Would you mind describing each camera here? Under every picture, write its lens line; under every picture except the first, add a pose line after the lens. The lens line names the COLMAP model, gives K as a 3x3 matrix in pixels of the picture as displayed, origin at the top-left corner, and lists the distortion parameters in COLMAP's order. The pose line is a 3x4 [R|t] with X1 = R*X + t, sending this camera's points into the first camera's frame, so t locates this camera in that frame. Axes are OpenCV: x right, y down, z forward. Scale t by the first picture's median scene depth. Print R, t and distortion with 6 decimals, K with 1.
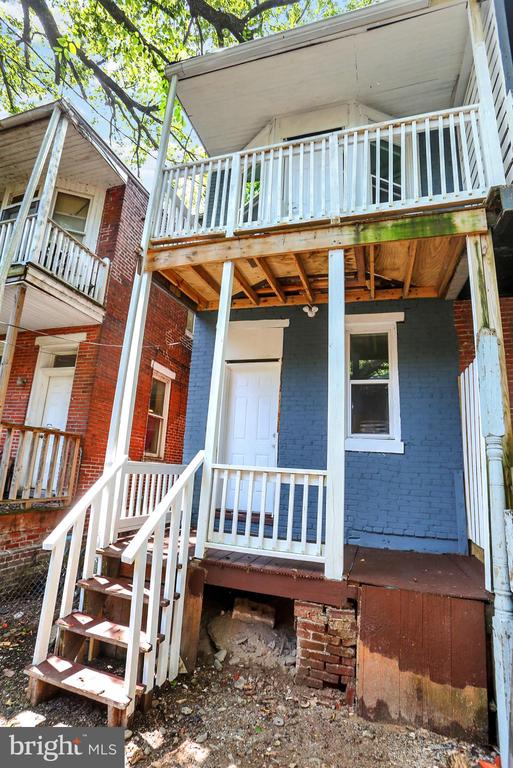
lens RADIAL K [[389.5, 0, 254.4], [0, 389.5, 389.5], [0, 0, 1]] dist [-0.073355, 0.030026]
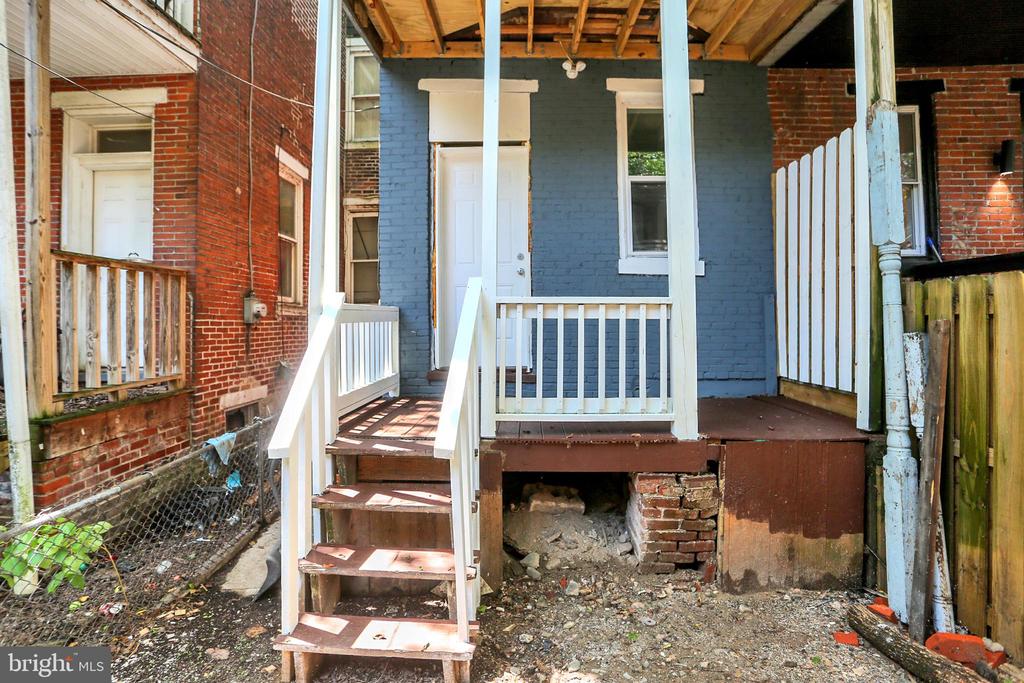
lens RADIAL K [[526.7, 0, 513.7], [0, 526.7, 326.6], [0, 0, 1]] dist [-0.076031, 0.032432]
pose [[0.954545, -0.066782, 0.290490, -0.361763], [-0.000259, 0.974392, 0.224858, 0.042749], [-0.298067, -0.214712, 0.930083, 0.175009]]
